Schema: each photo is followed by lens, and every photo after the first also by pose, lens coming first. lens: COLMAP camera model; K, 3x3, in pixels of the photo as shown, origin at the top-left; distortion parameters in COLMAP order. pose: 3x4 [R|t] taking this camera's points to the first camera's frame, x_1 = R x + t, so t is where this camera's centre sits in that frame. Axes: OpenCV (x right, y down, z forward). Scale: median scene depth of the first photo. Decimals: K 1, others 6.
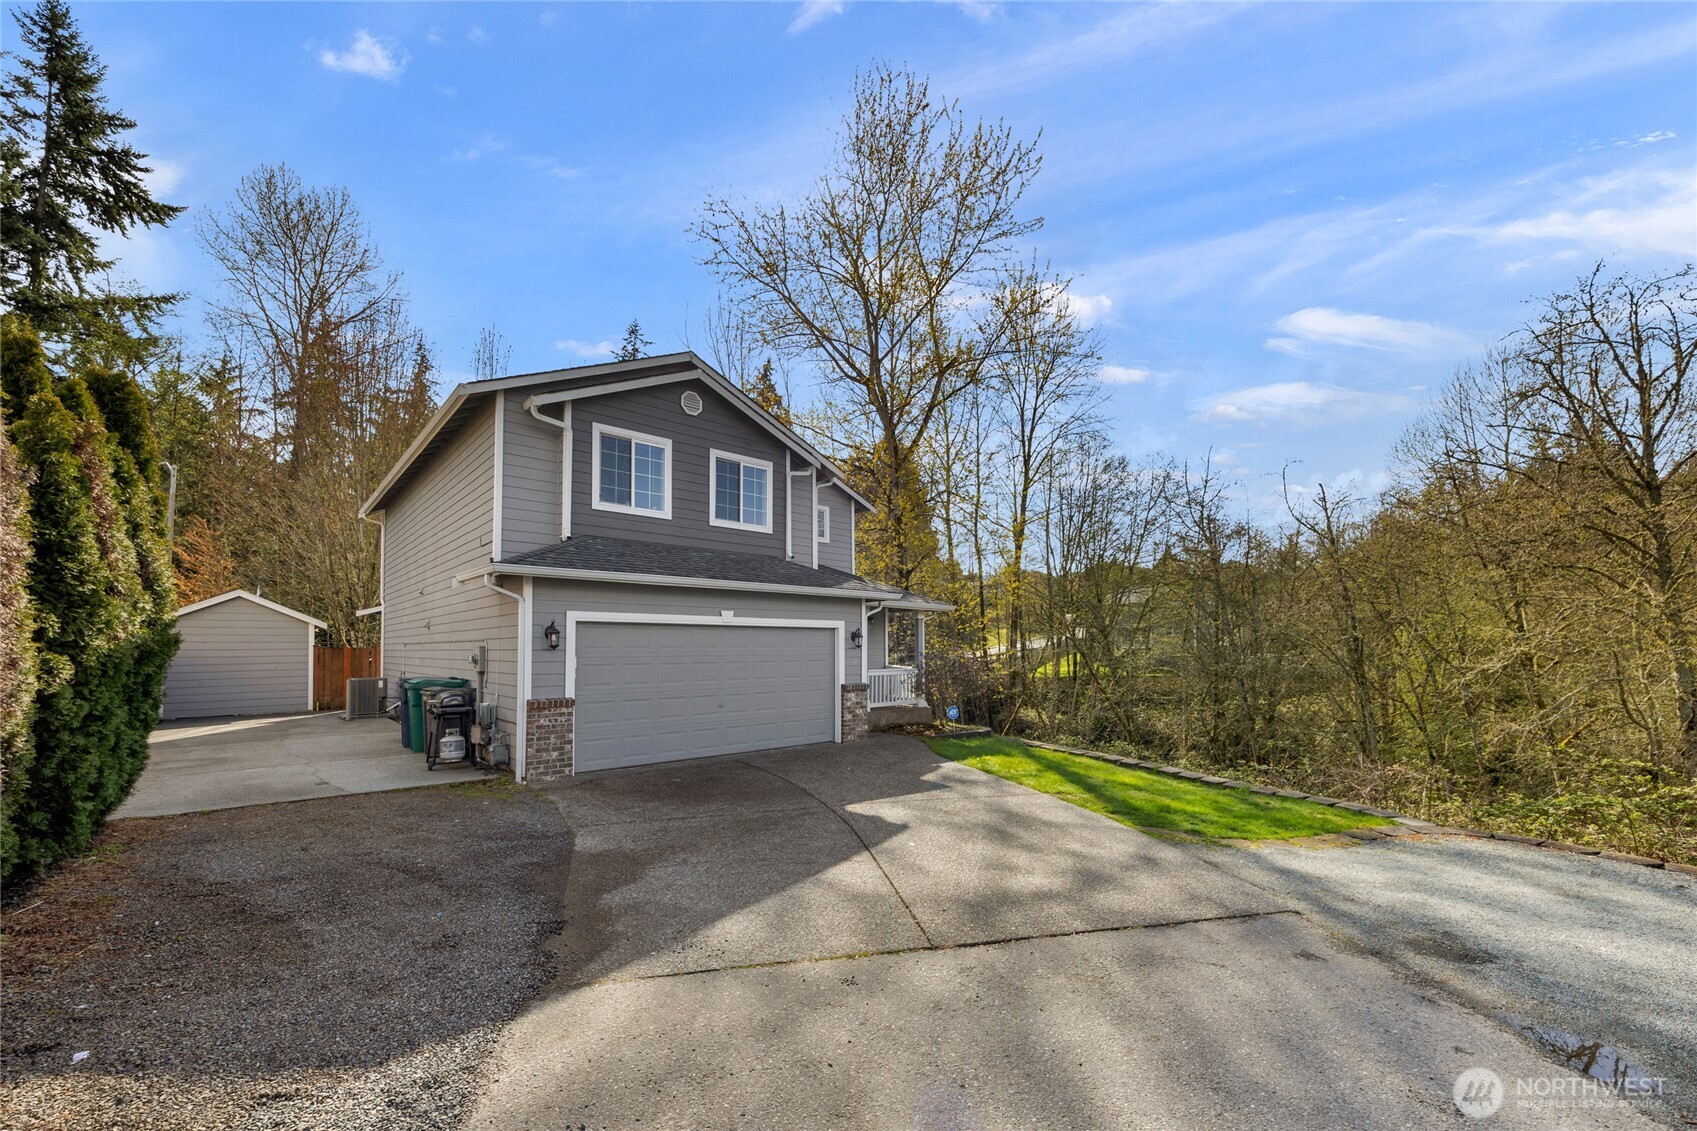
lens RADIAL K [[640.9, 0, 822.3], [0, 640.9, 630.9], [0, 0, 1]] dist [-0.002144, -0.000169]
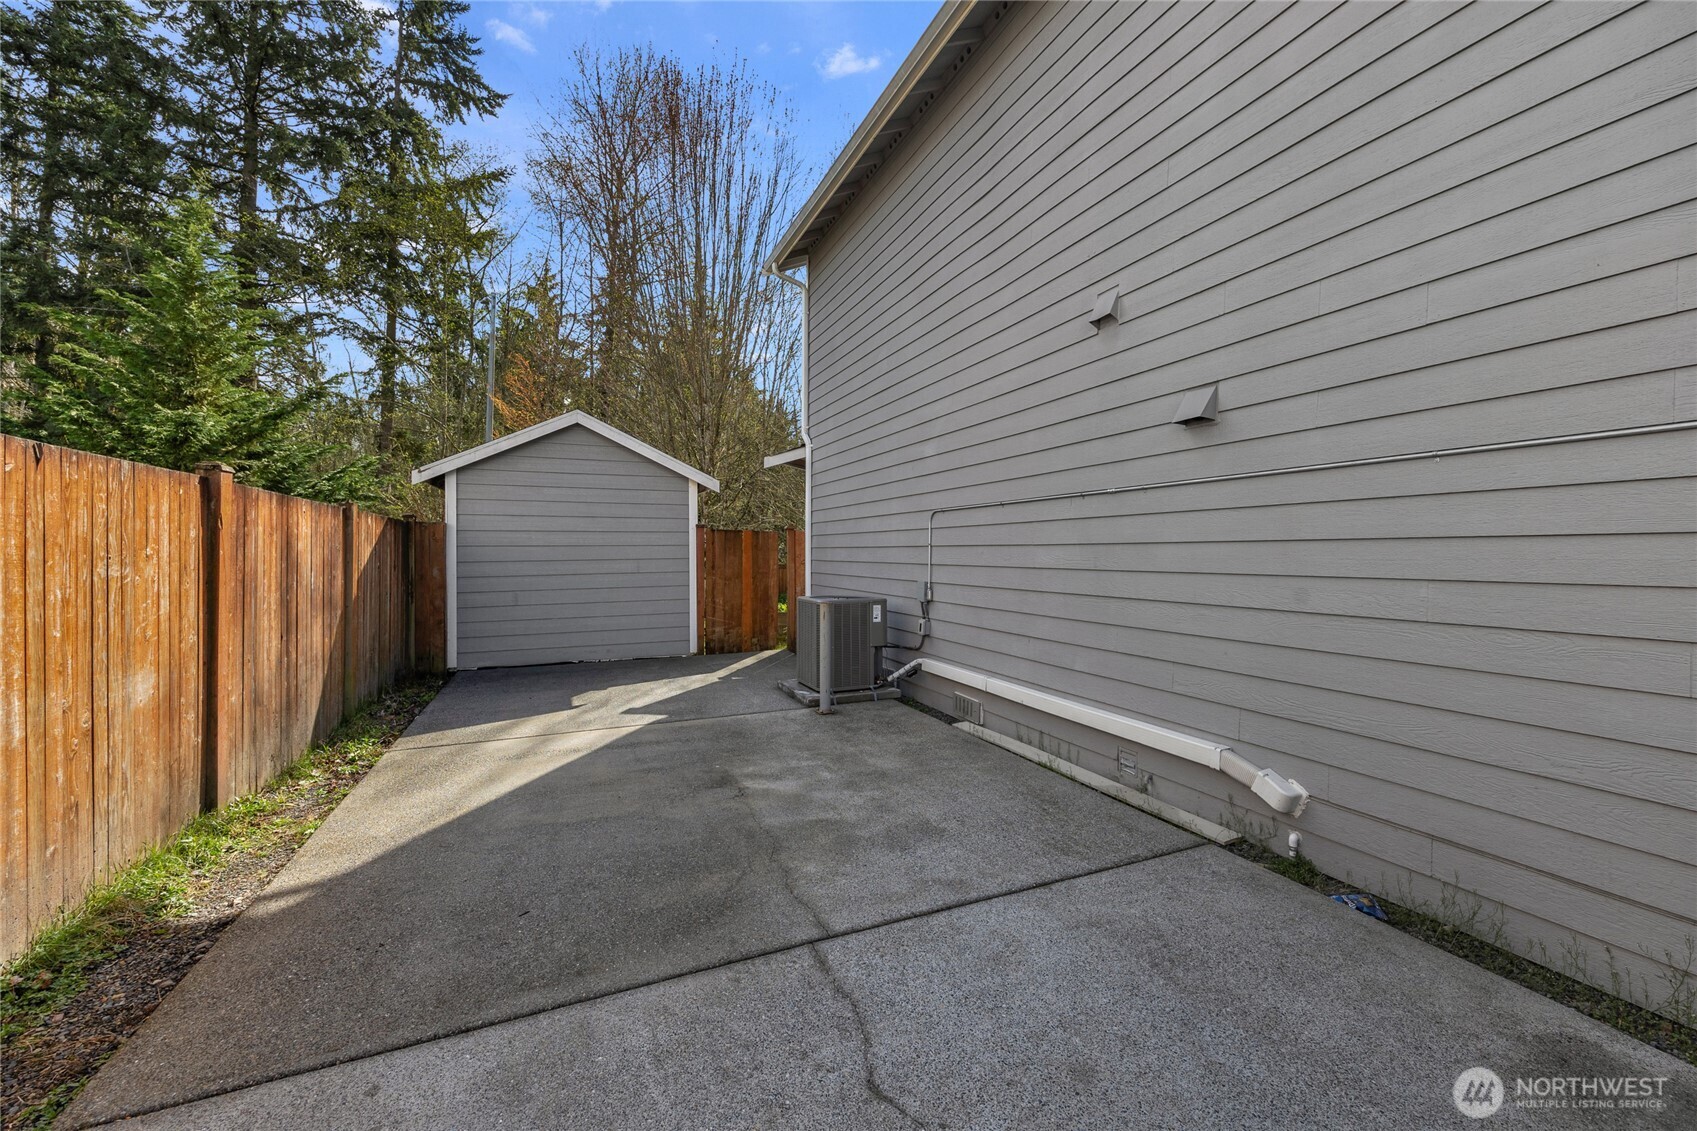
lens RADIAL K [[640.9, 0, 844.1], [0, 640.9, 550.0], [0, 0, 1]] dist [-0.002144, -0.000169]
pose [[0.948808, 0.004610, -0.315821, -0.235251], [0.003346, 0.999691, 0.024644, 0.013592], [0.315837, -0.024439, 0.948499, 0.249707]]
